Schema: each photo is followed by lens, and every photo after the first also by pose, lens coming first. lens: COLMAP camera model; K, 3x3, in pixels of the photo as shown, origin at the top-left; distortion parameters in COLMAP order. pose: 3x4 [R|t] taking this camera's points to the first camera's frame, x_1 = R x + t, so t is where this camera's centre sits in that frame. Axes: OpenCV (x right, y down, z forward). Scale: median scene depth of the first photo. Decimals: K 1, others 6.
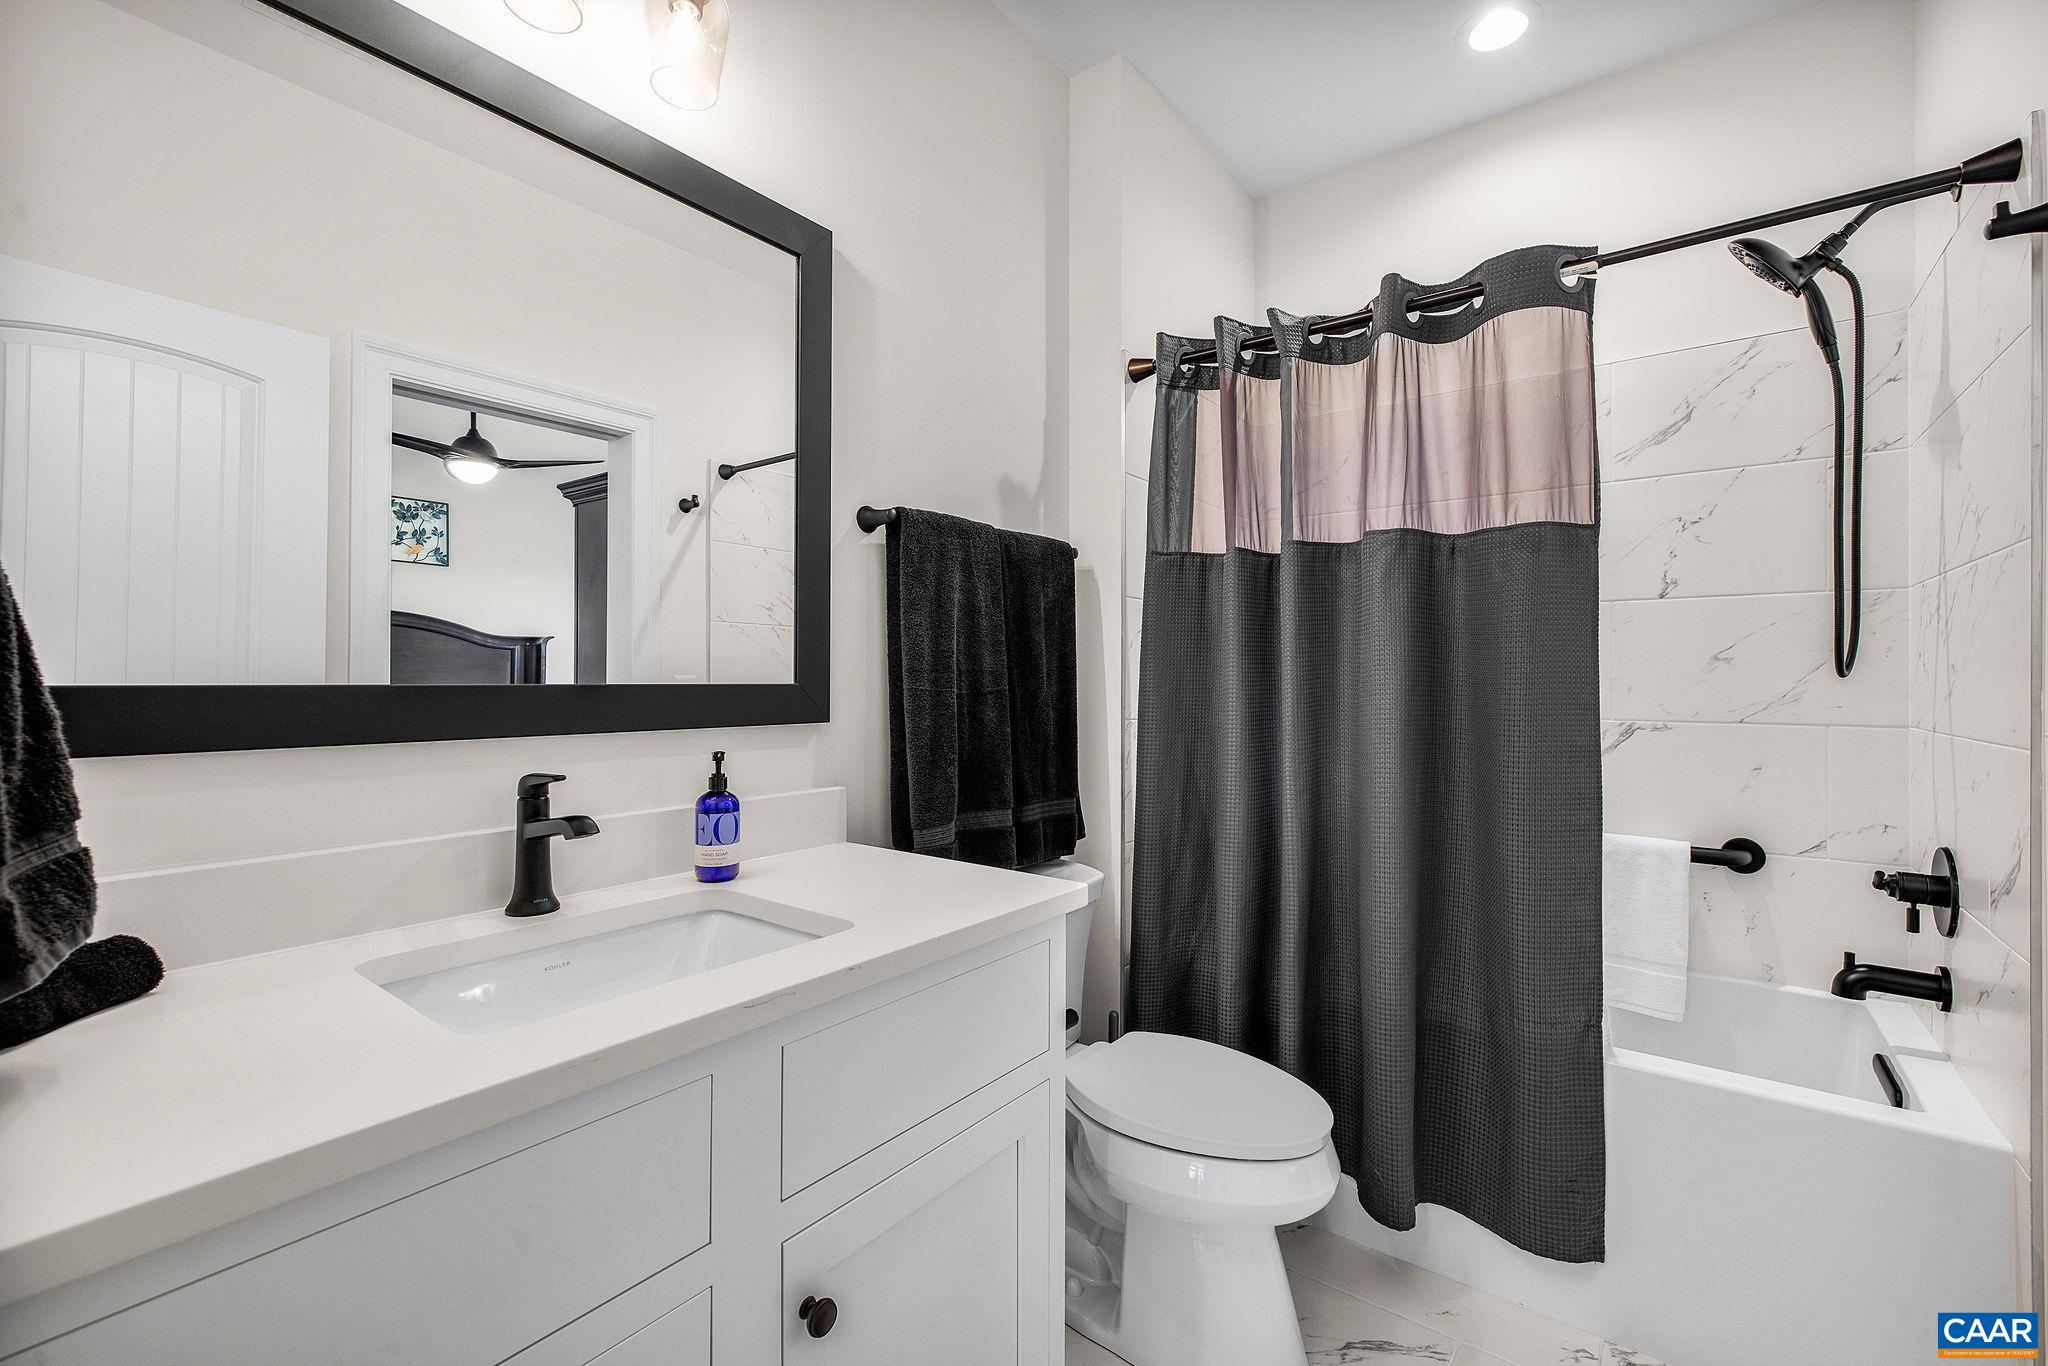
lens RADIAL K [[860.5, 0, 1032.3], [0, 860.5, 679.2], [0, 0, 1]] dist [0.003319, 0.000731]
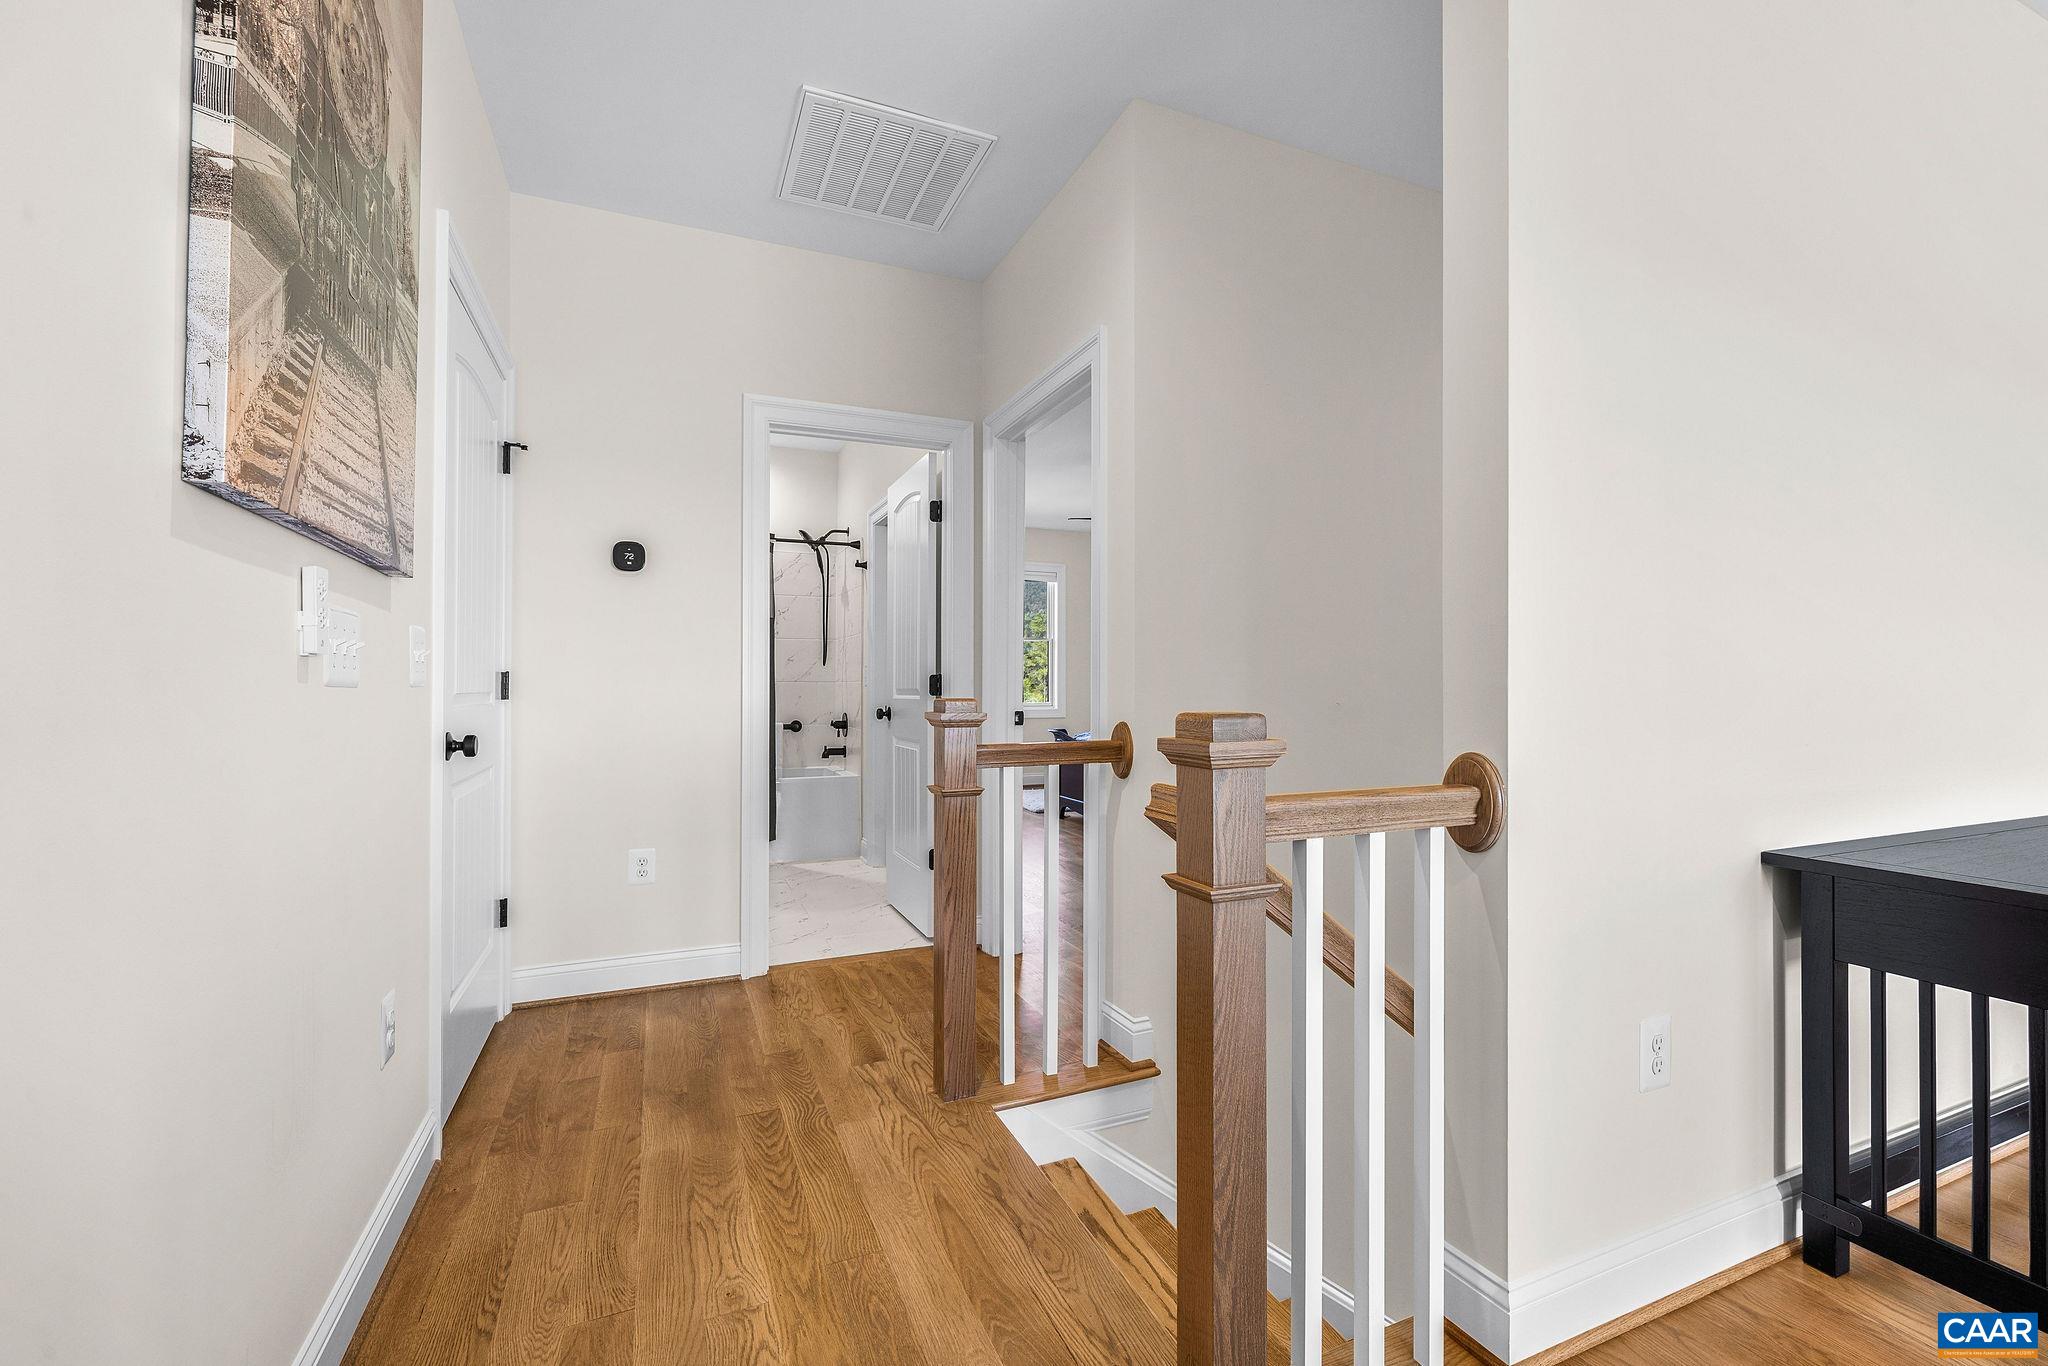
lens RADIAL K [[860.5, 0, 1028.1], [0, 860.5, 679.2], [0, 0, 1]] dist [0.003319, 0.000731]
pose [[0.504108, -0.000294, 0.863640, -1.619170], [0.003428, 0.999993, -0.001660, 0.066782], [-0.863634, 0.003797, 0.504105, -1.433930]]
